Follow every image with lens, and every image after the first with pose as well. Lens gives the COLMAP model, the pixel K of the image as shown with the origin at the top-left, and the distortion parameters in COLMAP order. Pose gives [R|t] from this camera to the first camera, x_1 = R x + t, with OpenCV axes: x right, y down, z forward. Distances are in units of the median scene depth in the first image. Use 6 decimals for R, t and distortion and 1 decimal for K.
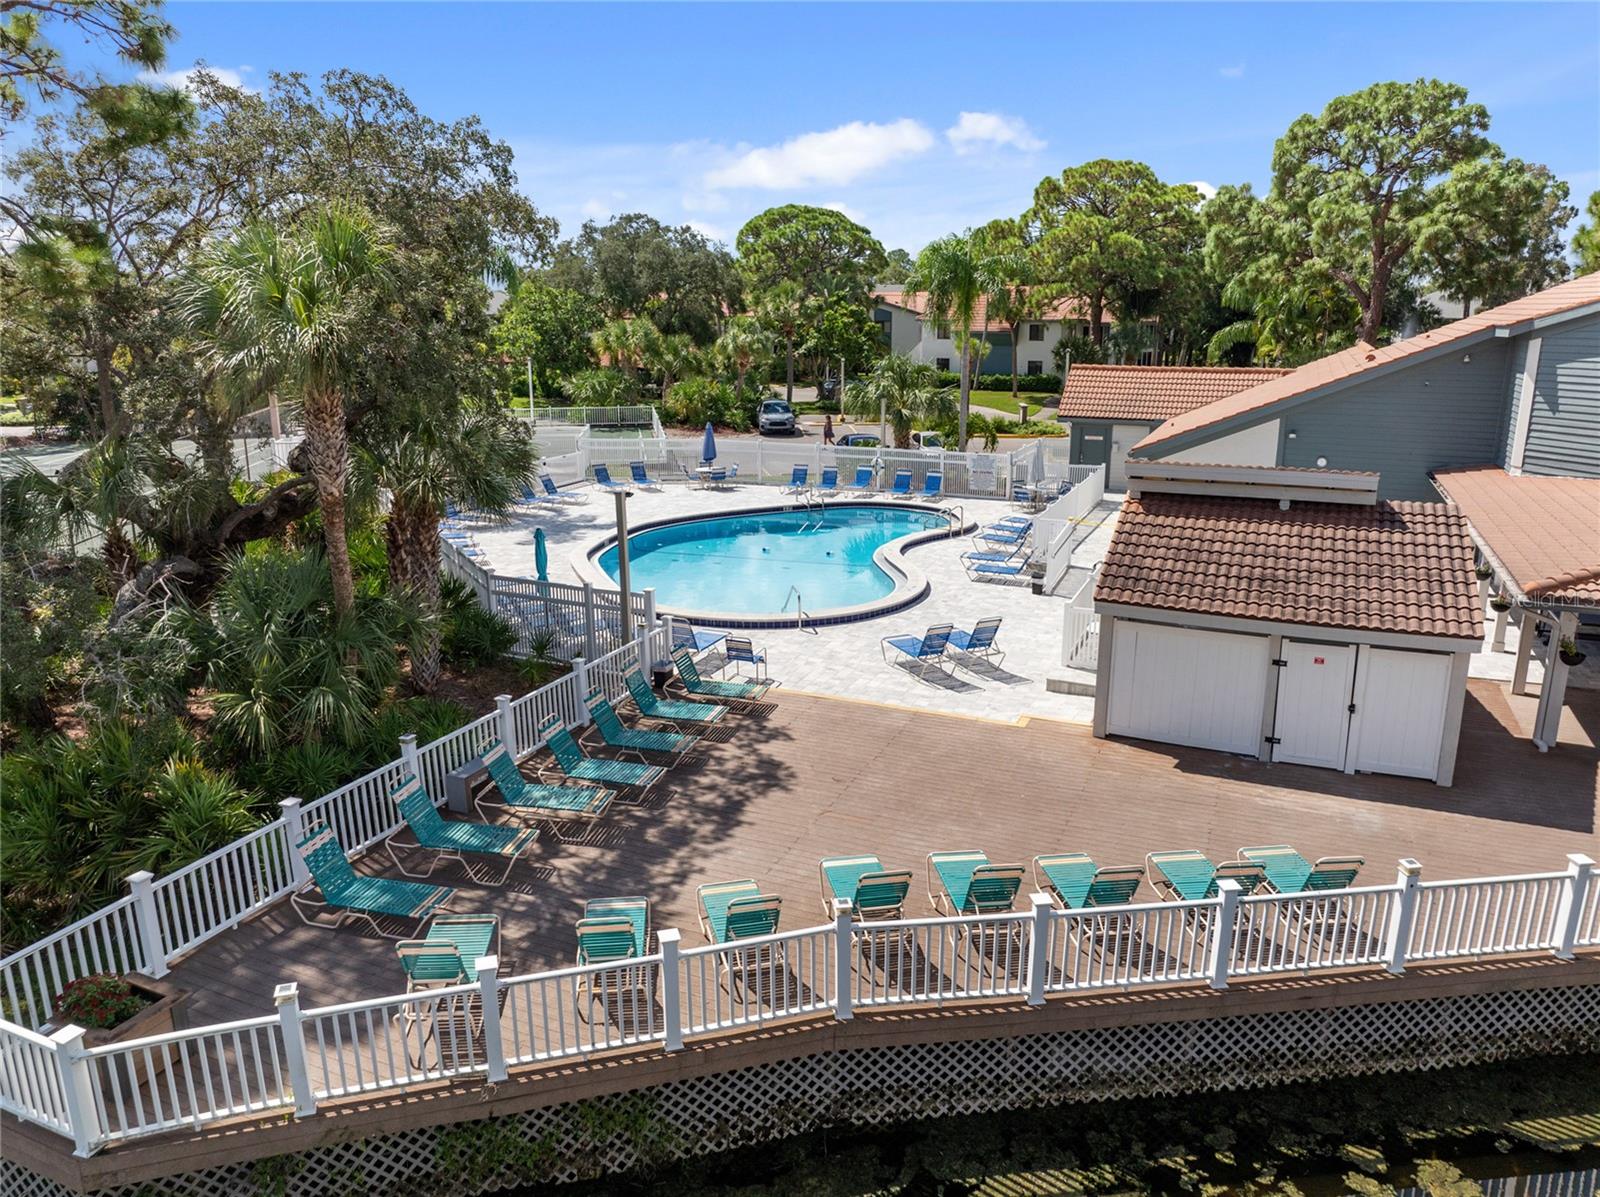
lens RADIAL K [[1124.7, 0, 800.0], [0, 1124.7, 598.5], [0, 0, 1]] dist [-0.072349, 0.034363]
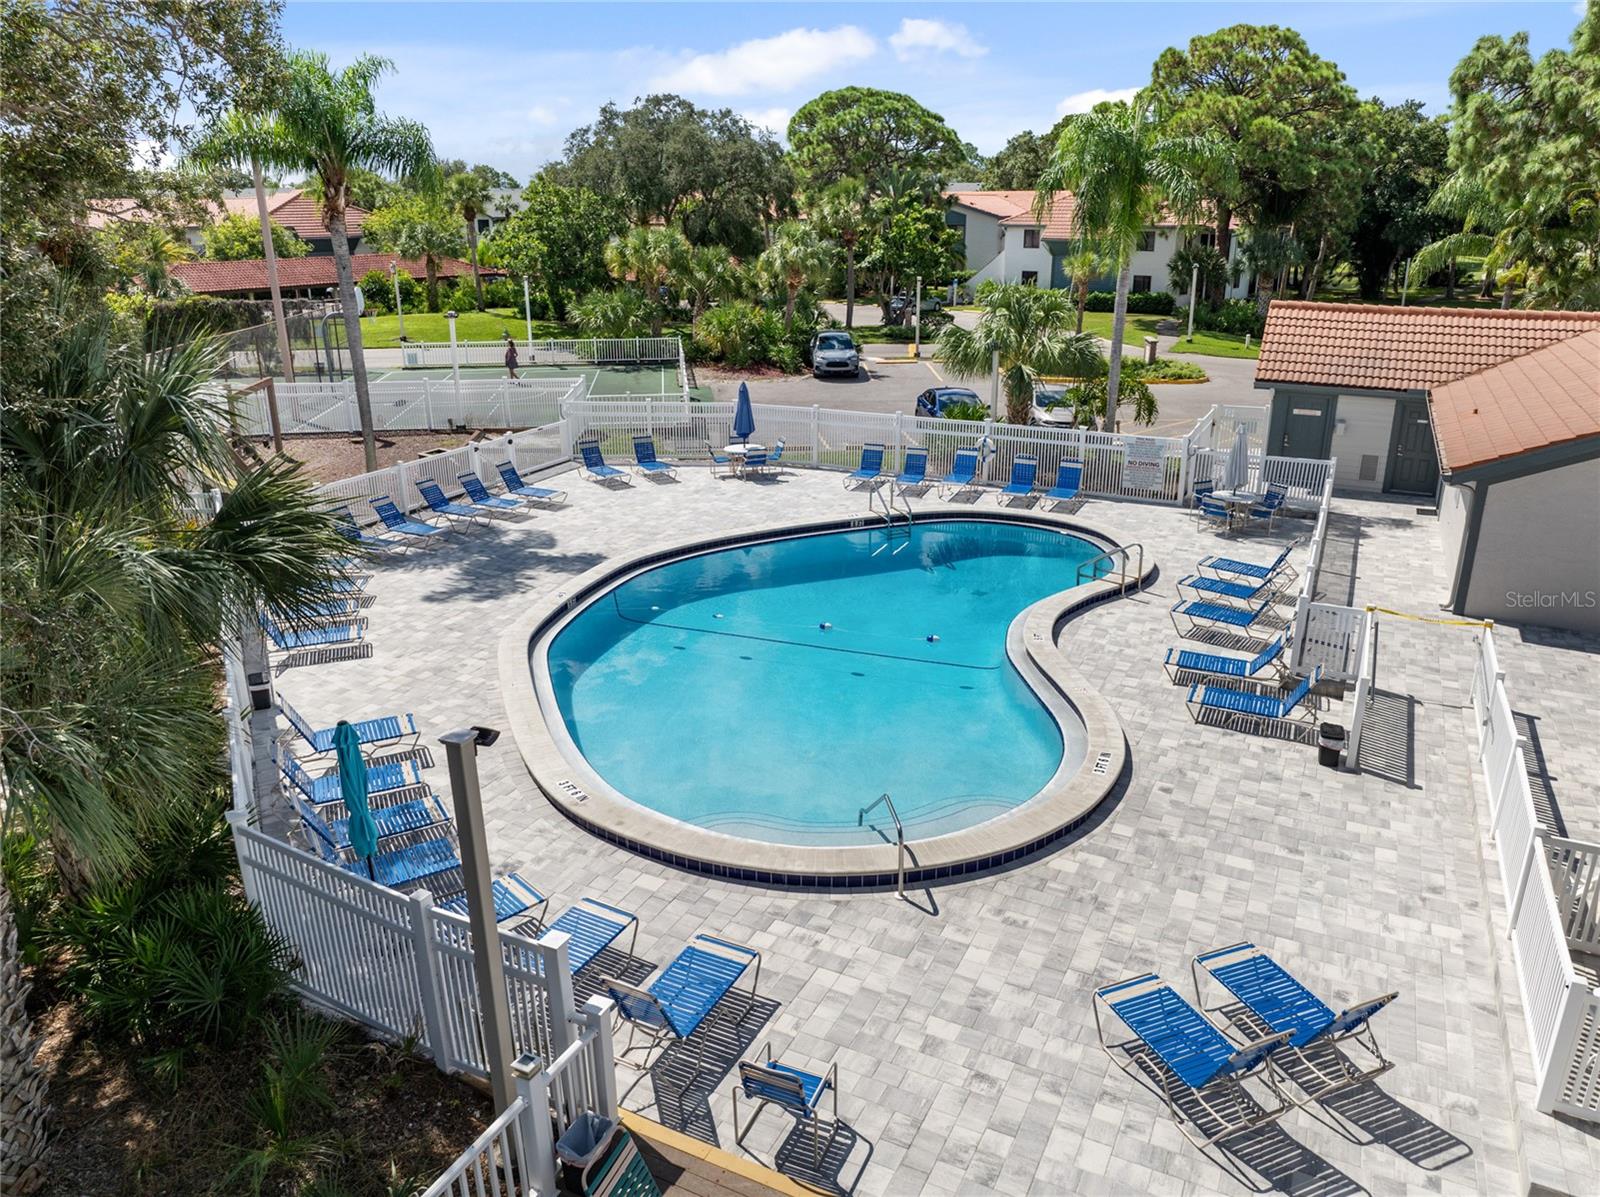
lens RADIAL K [[1124.7, 0, 800.0], [0, 1124.7, 598.5], [0, 0, 1]] dist [-0.072349, 0.034363]
pose [[0.998977, 0.013545, -0.043136, -0.007657], [-0.009922, 0.996489, 0.083133, -0.044707], [0.044110, -0.082620, 0.995604, 0.162878]]
